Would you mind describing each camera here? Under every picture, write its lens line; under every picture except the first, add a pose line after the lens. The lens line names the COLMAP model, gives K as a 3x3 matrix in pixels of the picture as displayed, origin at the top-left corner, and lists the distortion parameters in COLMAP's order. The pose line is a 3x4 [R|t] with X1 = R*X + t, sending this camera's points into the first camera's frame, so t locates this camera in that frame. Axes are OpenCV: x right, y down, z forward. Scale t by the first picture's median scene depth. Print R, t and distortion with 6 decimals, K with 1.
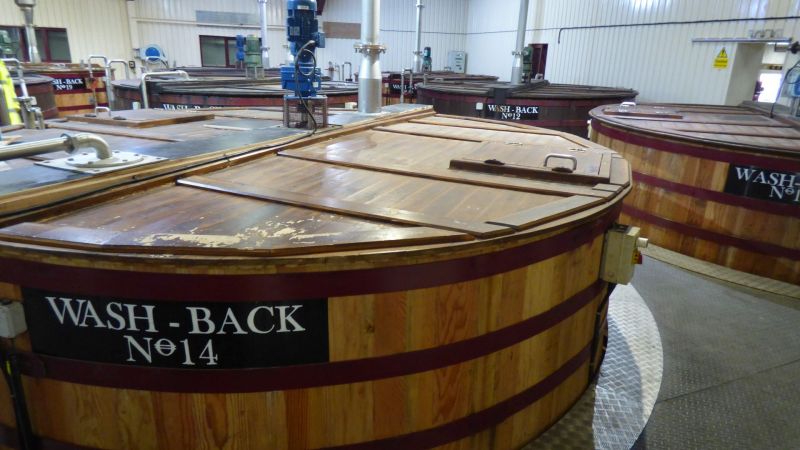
lens RADIAL K [[500.8, 0, 400.0], [0, 500.8, 225.0], [0, 0, 1]] dist [-0.000026, 0.001148]
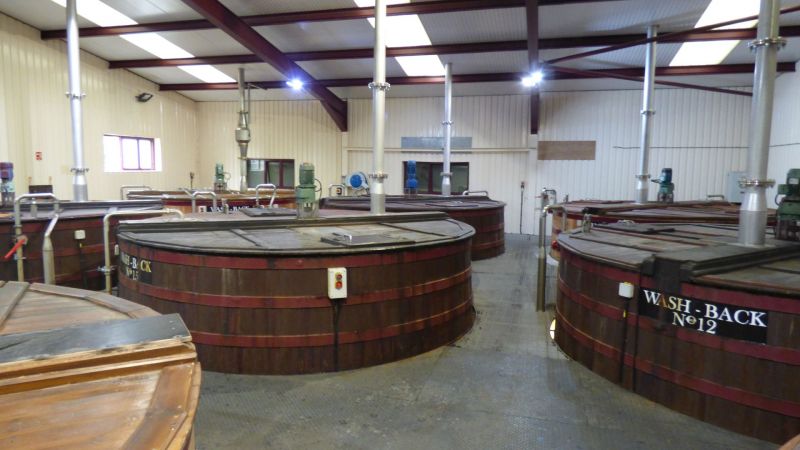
lens RADIAL K [[500.8, 0, 400.0], [0, 500.8, 225.0], [0, 0, 1]] dist [-0.000026, 0.001148]
pose [[0.827775, 0.041128, -0.559551, 0.142873], [-0.167587, 0.969905, -0.176631, -0.103368], [0.535447, 0.239984, 0.809756, 0.283709]]
